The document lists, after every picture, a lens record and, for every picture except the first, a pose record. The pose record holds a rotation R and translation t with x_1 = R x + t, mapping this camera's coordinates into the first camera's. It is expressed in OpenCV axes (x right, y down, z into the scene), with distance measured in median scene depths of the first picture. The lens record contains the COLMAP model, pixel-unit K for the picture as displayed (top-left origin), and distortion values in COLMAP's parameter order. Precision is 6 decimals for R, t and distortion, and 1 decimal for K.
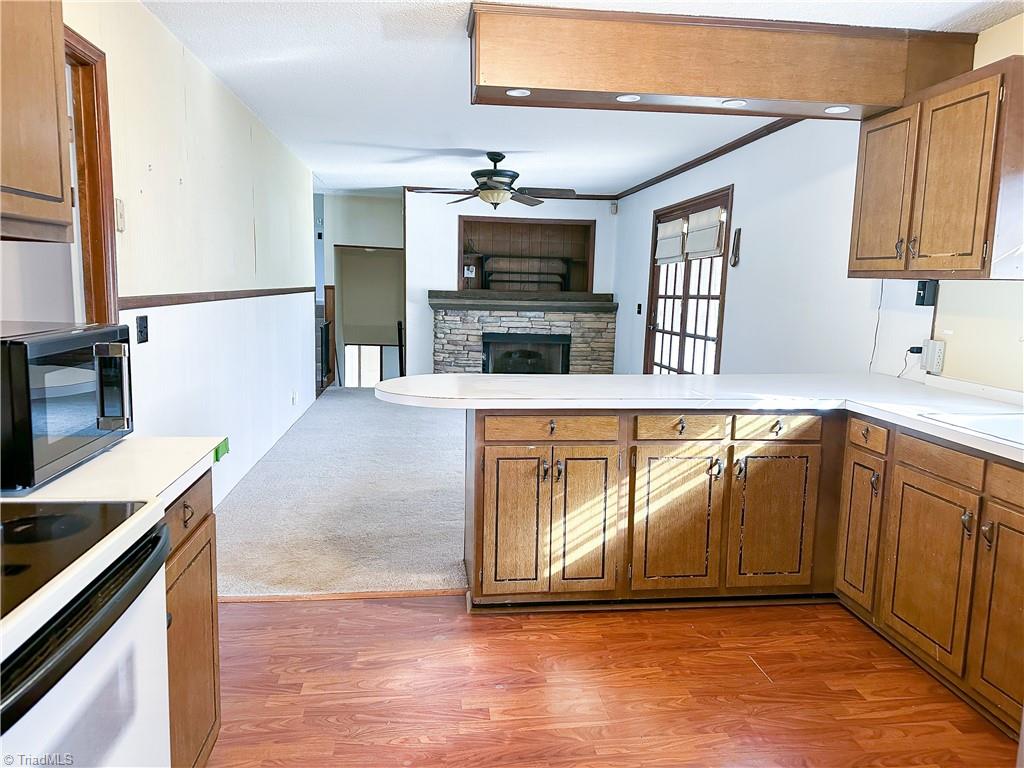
lens RADIAL K [[715.6, 0, 512.5], [0, 715.6, 390.6], [0, 0, 1]] dist [0.003896, -0.020772]
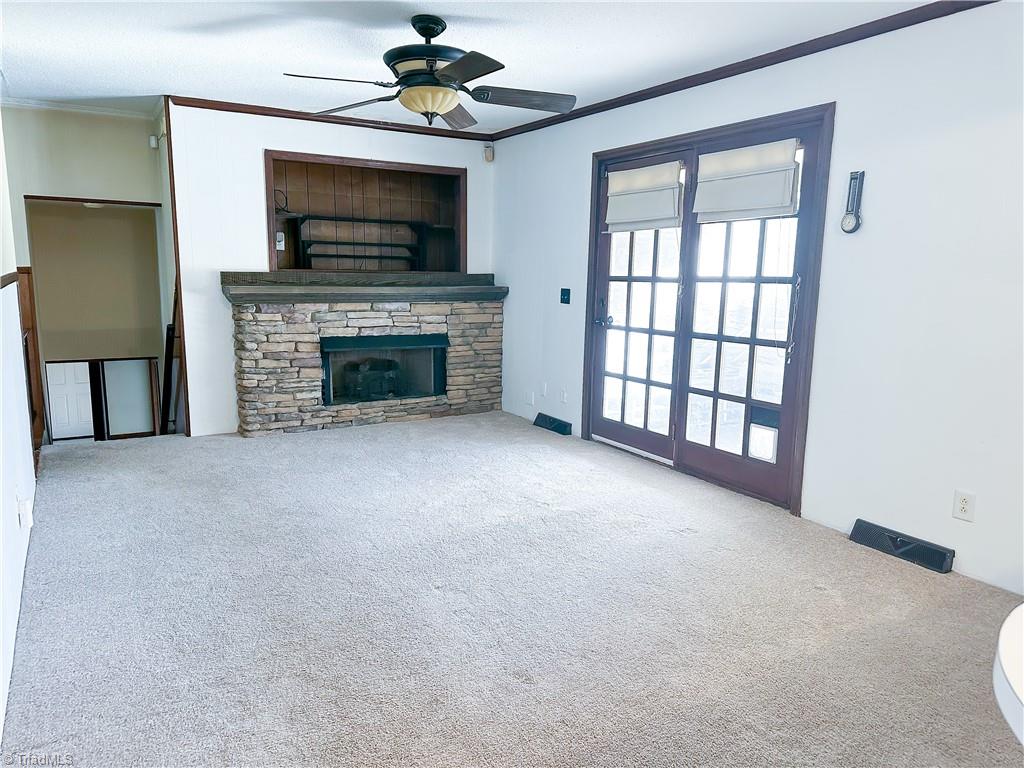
lens RADIAL K [[715.6, 0, 510.7], [0, 715.6, 386.2], [0, 0, 1]] dist [0.003896, -0.020772]
pose [[0.914527, -0.075728, 0.397373, -0.142211], [0.063481, 0.997017, 0.043906, -0.054414], [-0.399512, -0.014928, 0.916606, 0.342211]]
